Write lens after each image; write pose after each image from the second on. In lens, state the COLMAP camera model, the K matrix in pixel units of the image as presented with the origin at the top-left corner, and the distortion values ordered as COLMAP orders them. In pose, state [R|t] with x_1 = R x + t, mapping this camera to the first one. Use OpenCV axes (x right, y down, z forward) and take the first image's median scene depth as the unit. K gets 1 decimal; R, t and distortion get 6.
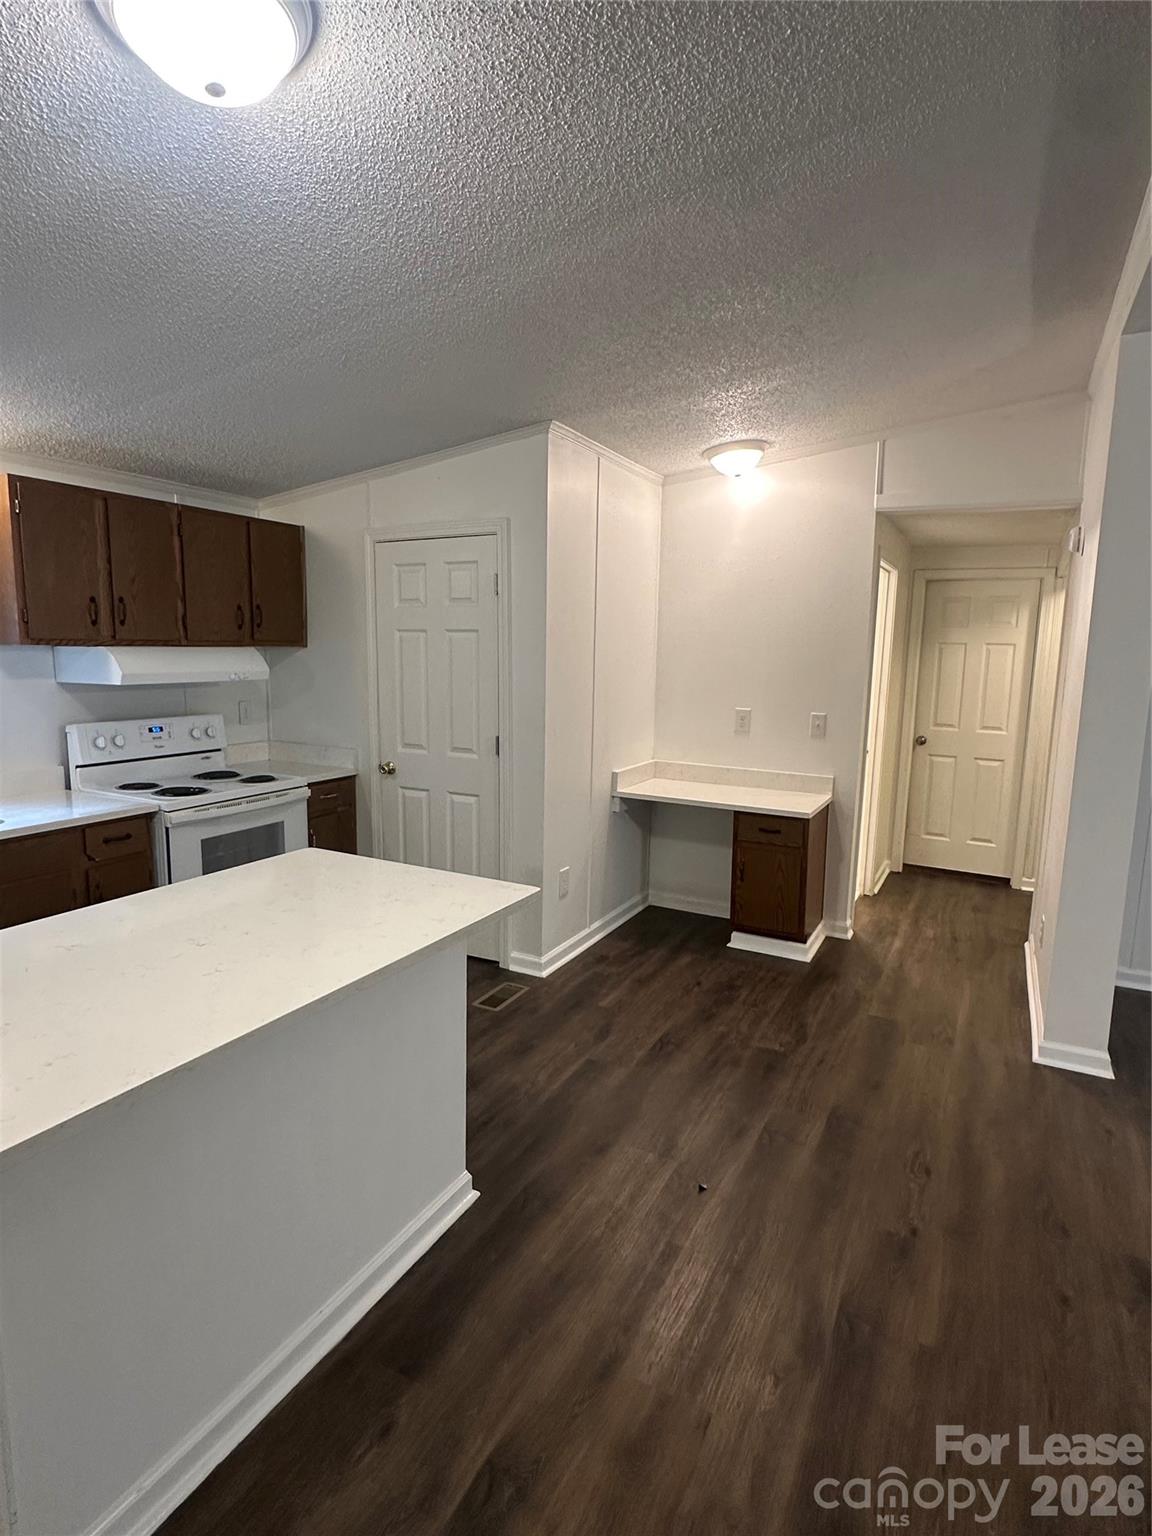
lens RADIAL K [[822.9, 0, 576.0], [0, 822.9, 768.0], [0, 0, 1]] dist [-0.004869, 0.000638]
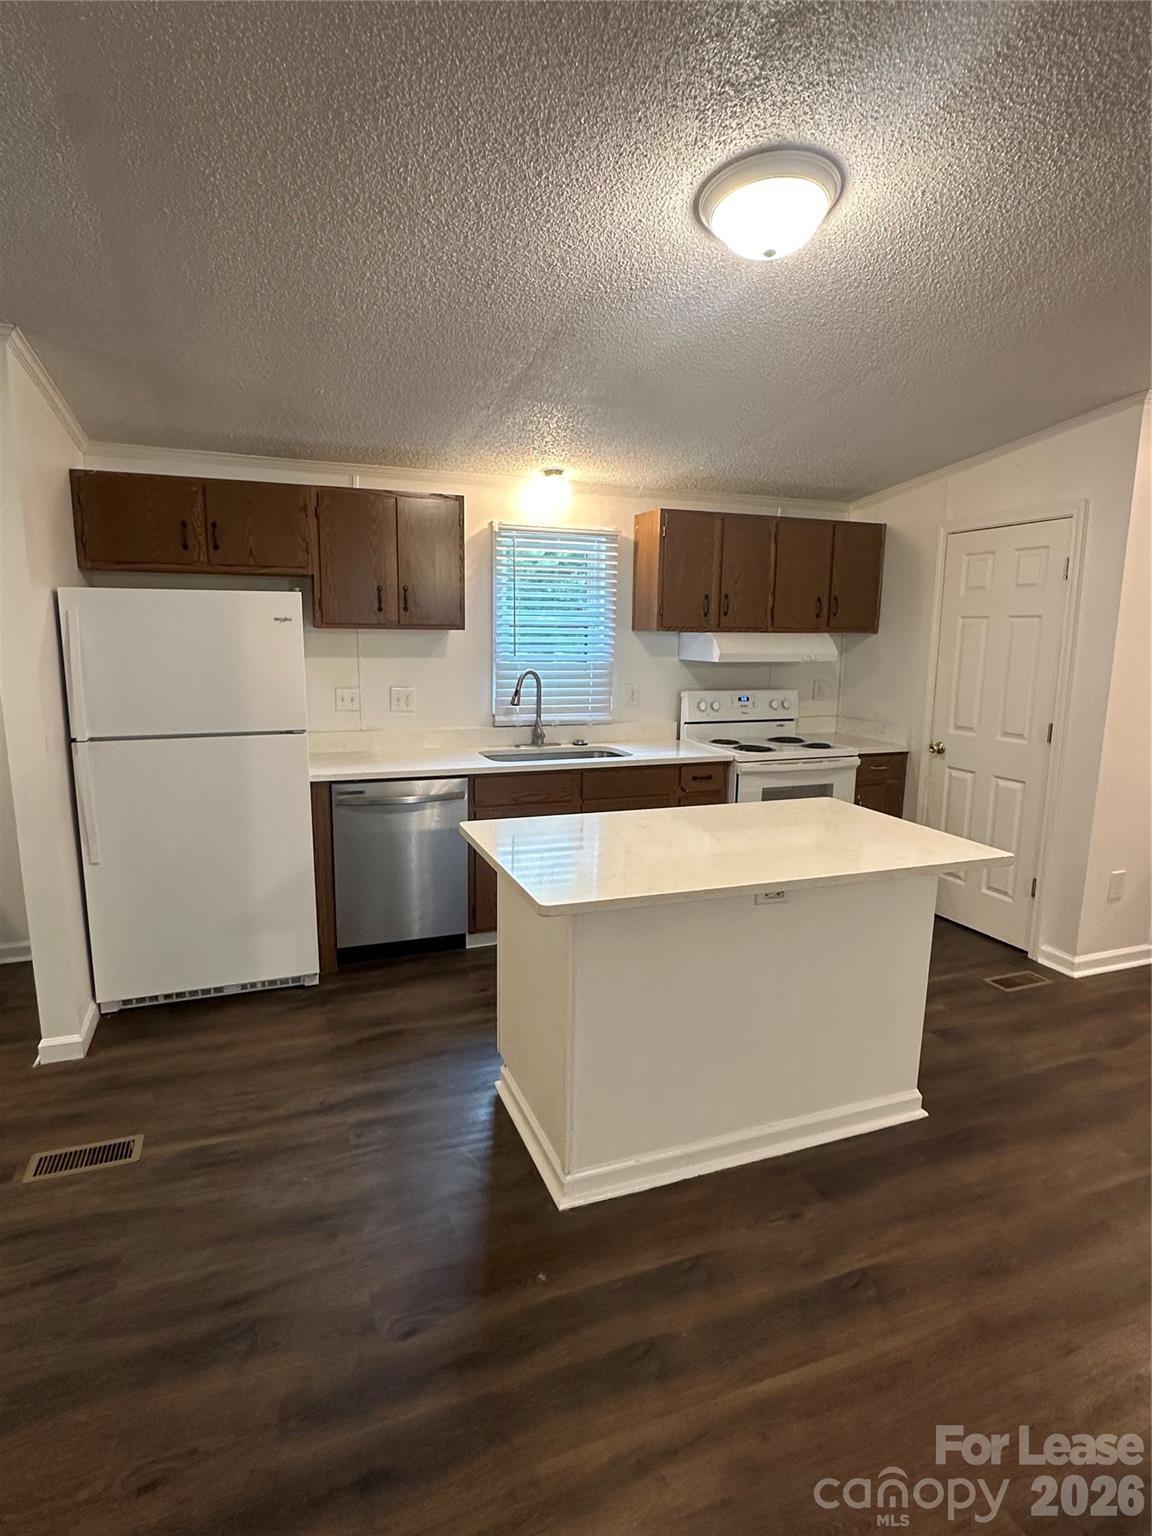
lens RADIAL K [[827.6, 0, 576.0], [0, 827.6, 768.0], [0, 0, 1]] dist [-0.000373, -0.000022]
pose [[0.750709, 0.104509, -0.652314, 0.132871], [-0.095907, 0.994188, 0.048907, 0.020795], [0.653634, 0.025846, 0.756370, -0.120366]]
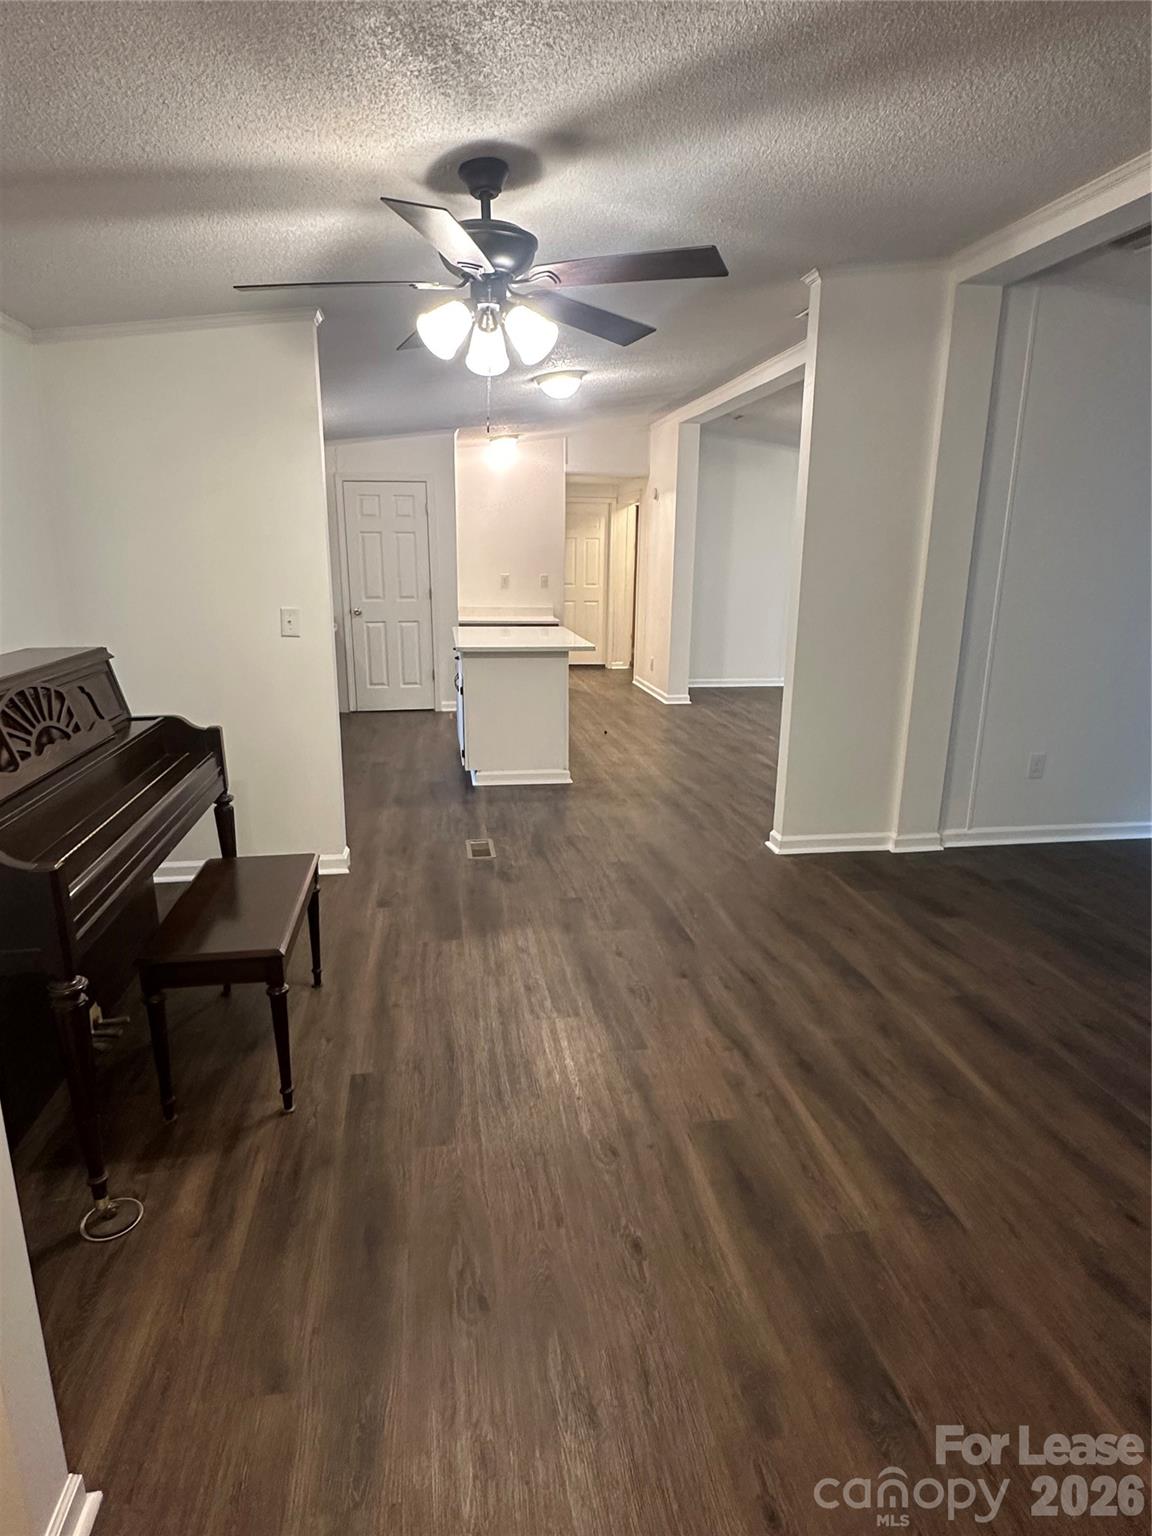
lens RADIAL K [[866.9, 0, 576.0], [0, 866.9, 768.0], [0, 0, 1]] dist [0.003538, 0.002086]
pose [[0.801034, -0.155328, 0.578115, -1.104209], [0.088637, 0.985880, 0.142071, 0.122852], [-0.592020, -0.062561, 0.803492, -0.902733]]
